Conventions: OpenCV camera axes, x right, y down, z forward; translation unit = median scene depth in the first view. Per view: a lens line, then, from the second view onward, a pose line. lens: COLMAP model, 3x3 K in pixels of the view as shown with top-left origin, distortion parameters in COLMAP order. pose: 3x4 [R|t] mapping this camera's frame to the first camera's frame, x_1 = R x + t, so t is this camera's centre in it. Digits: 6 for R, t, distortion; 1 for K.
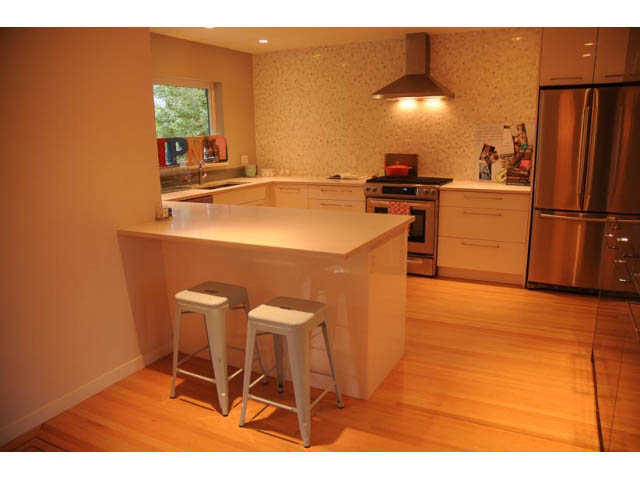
lens RADIAL K [[492.5, 0, 324.1], [0, 492.5, 242.9], [0, 0, 1]] dist [-0.166467, 0.167862]
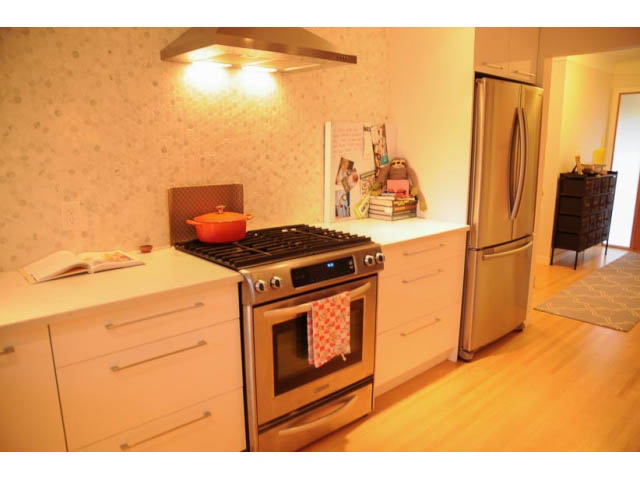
lens RADIAL K [[492.5, 0, 324.1], [0, 492.5, 242.9], [0, 0, 1]] dist [-0.166467, 0.167862]
pose [[0.344353, -0.177735, 0.921863, -0.226899], [0.196742, 0.973776, 0.114253, -0.167711], [-0.917994, 0.142026, 0.370290, 0.774818]]
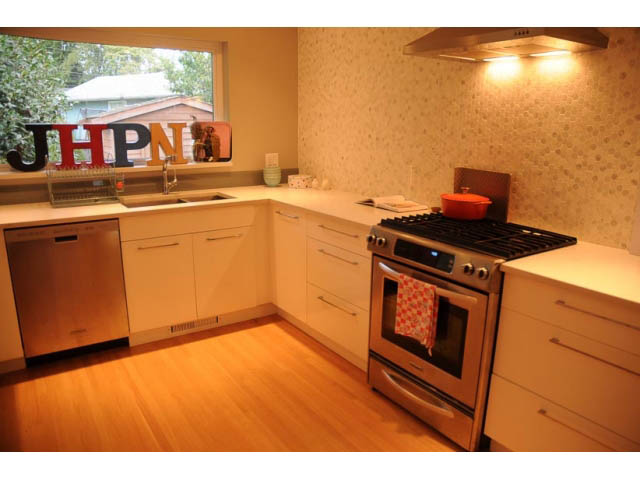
lens RADIAL K [[492.5, 0, 324.1], [0, 492.5, 242.9], [0, 0, 1]] dist [-0.166467, 0.167862]
pose [[0.882885, 0.139674, -0.448337, 0.254743], [-0.128895, 0.990152, 0.054643, -0.120964], [0.451553, 0.009545, 0.892193, 0.513691]]
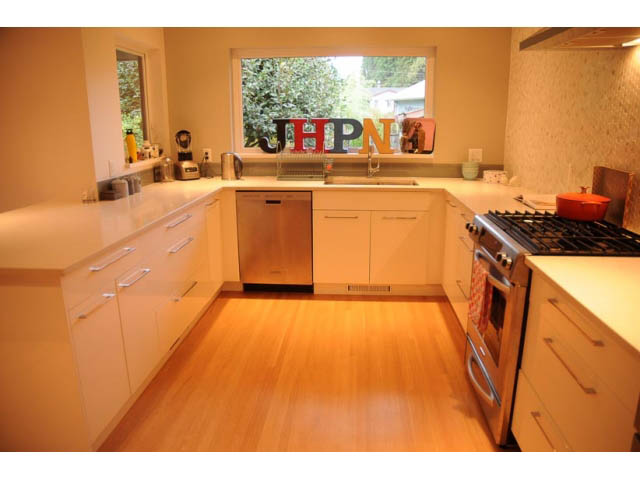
lens RADIAL K [[492.5, 0, 324.1], [0, 492.5, 242.9], [0, 0, 1]] dist [-0.166467, 0.167862]
pose [[0.403882, 0.242197, -0.882168, 0.466727], [-0.204189, 0.963856, 0.171141, -0.143411], [0.891732, 0.111008, 0.438738, 0.603130]]
